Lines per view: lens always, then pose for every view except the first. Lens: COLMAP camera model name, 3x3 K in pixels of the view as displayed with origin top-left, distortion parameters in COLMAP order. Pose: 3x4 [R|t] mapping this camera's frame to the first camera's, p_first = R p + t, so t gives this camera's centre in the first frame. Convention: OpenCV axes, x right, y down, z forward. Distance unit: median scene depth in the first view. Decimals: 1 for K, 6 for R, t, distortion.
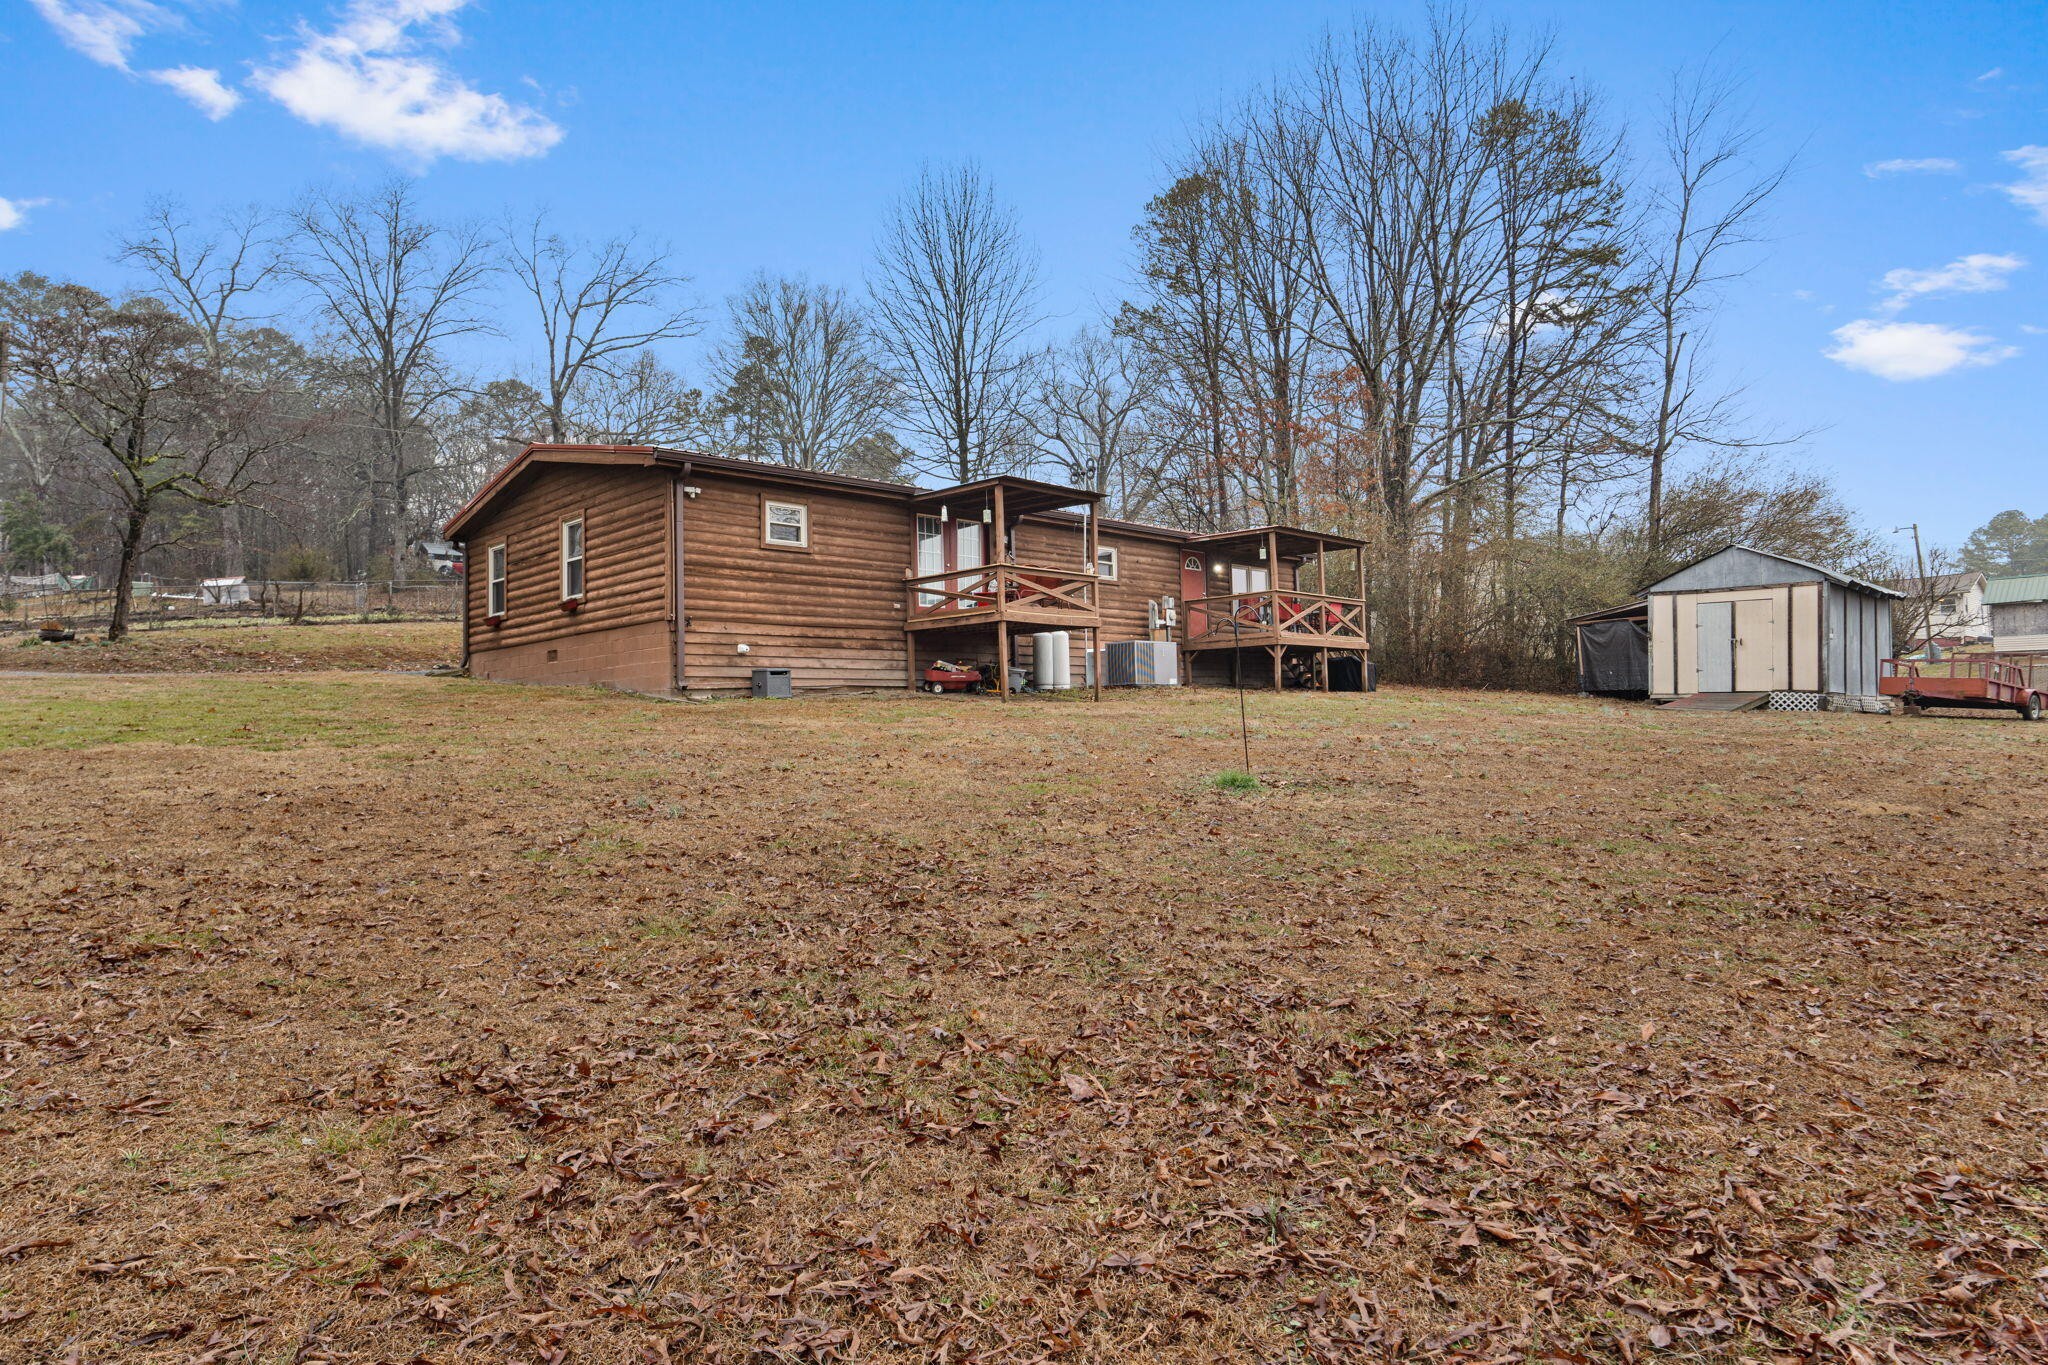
lens RADIAL K [[923.1, 0, 1019.4], [0, 923.1, 673.3], [0, 0, 1]] dist [-0.002101, 0.000574]
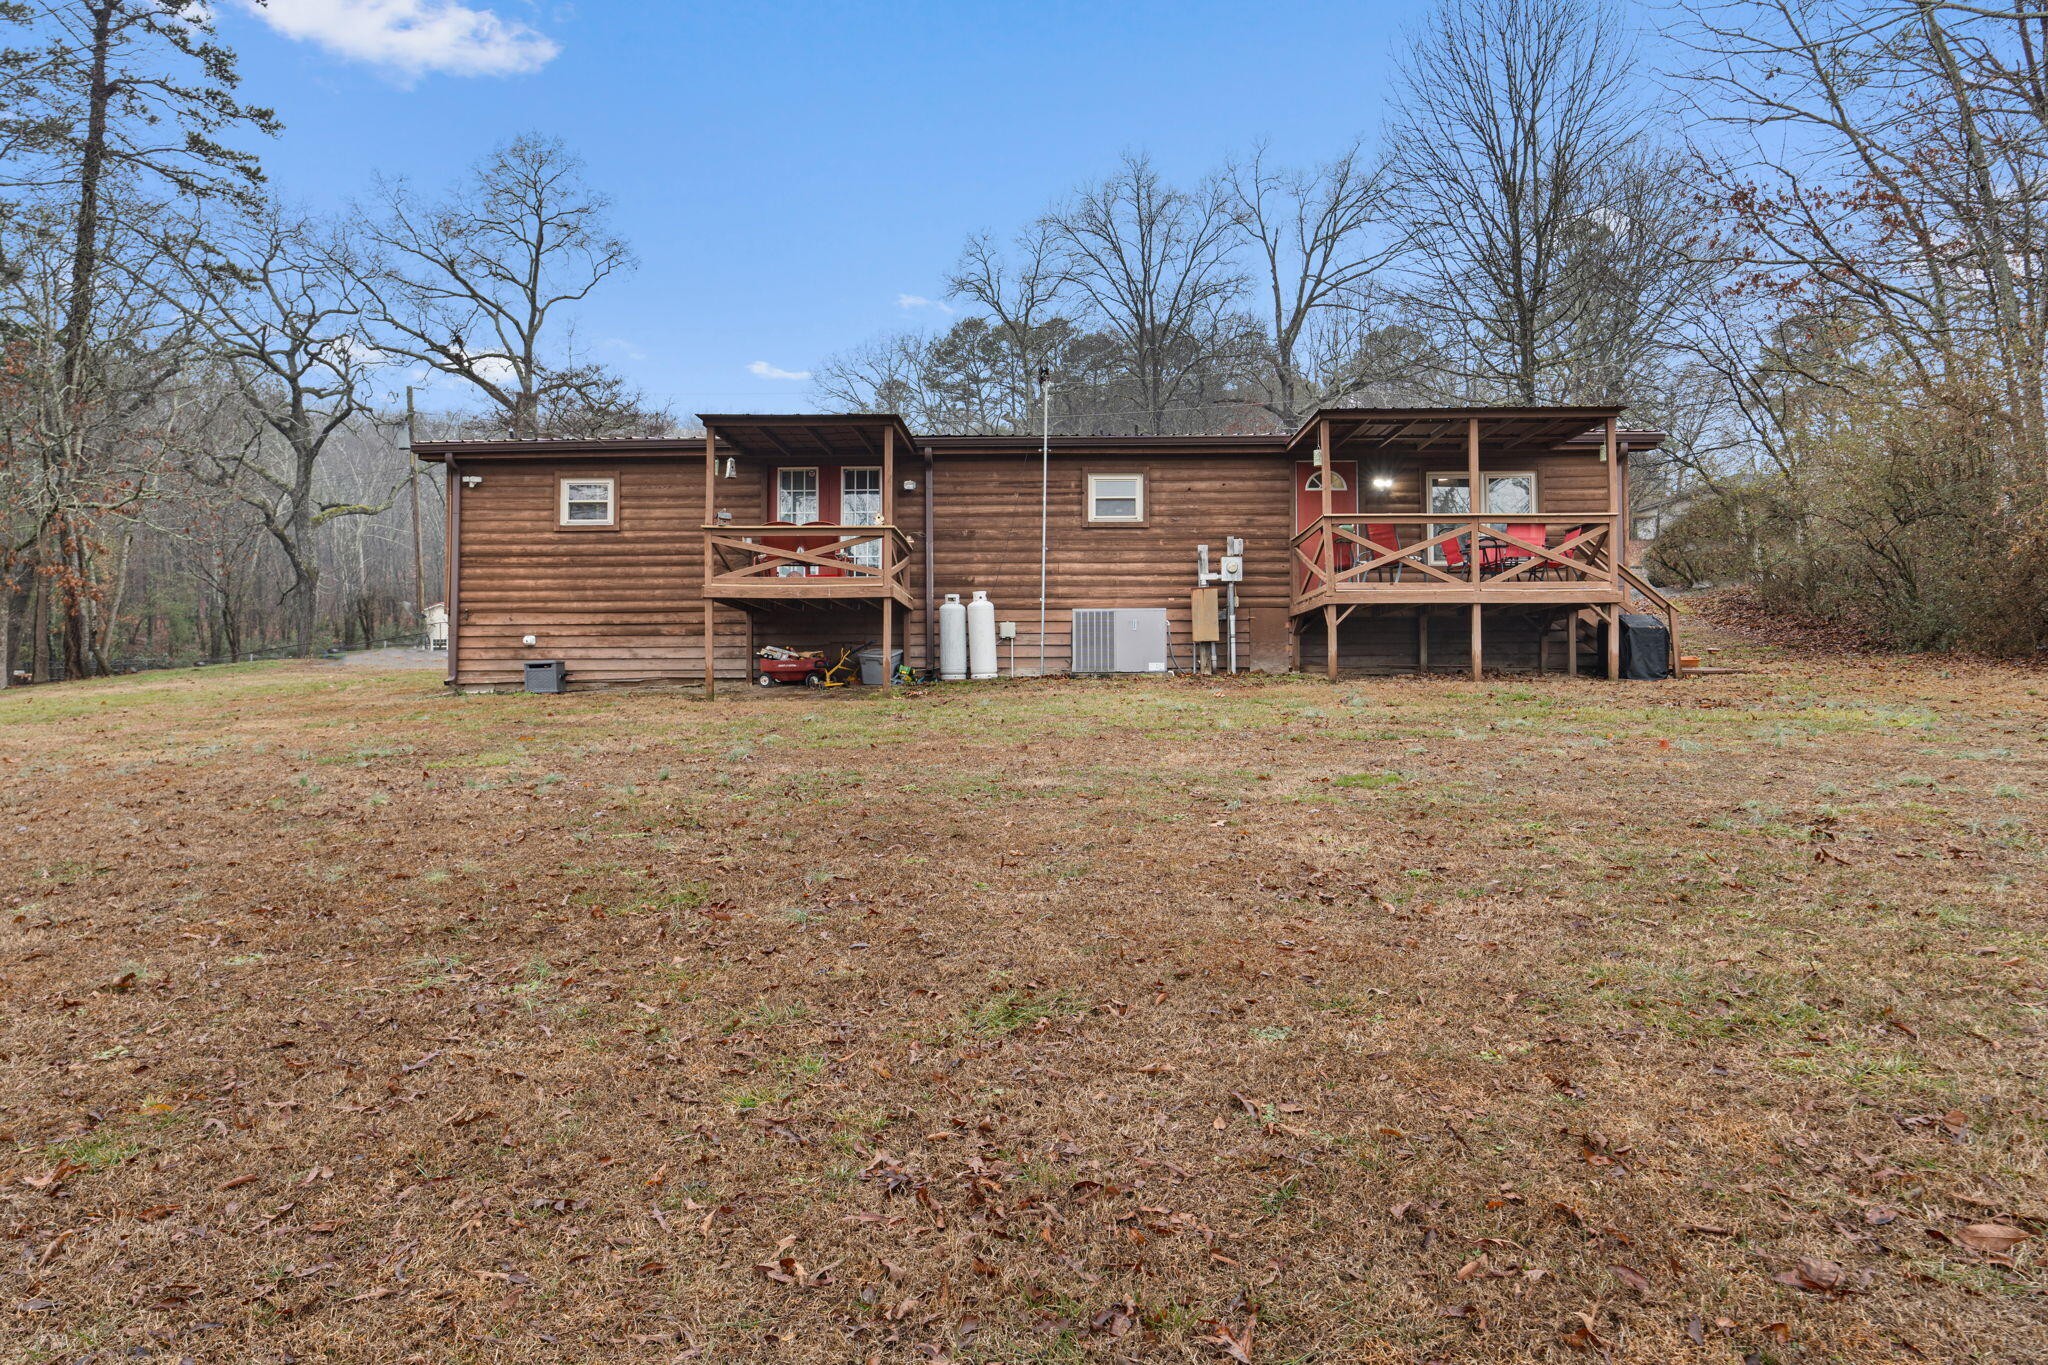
lens RADIAL K [[896.2, 0, 1024.0], [0, 896.2, 682.5], [0, 0, 1]] dist [-0.034829, 0.000089]
pose [[0.794691, 0.003618, -0.607003, 0.609507], [0.017846, 0.999411, 0.029321, -0.000977], [0.606751, -0.034134, 0.794158, 0.547231]]
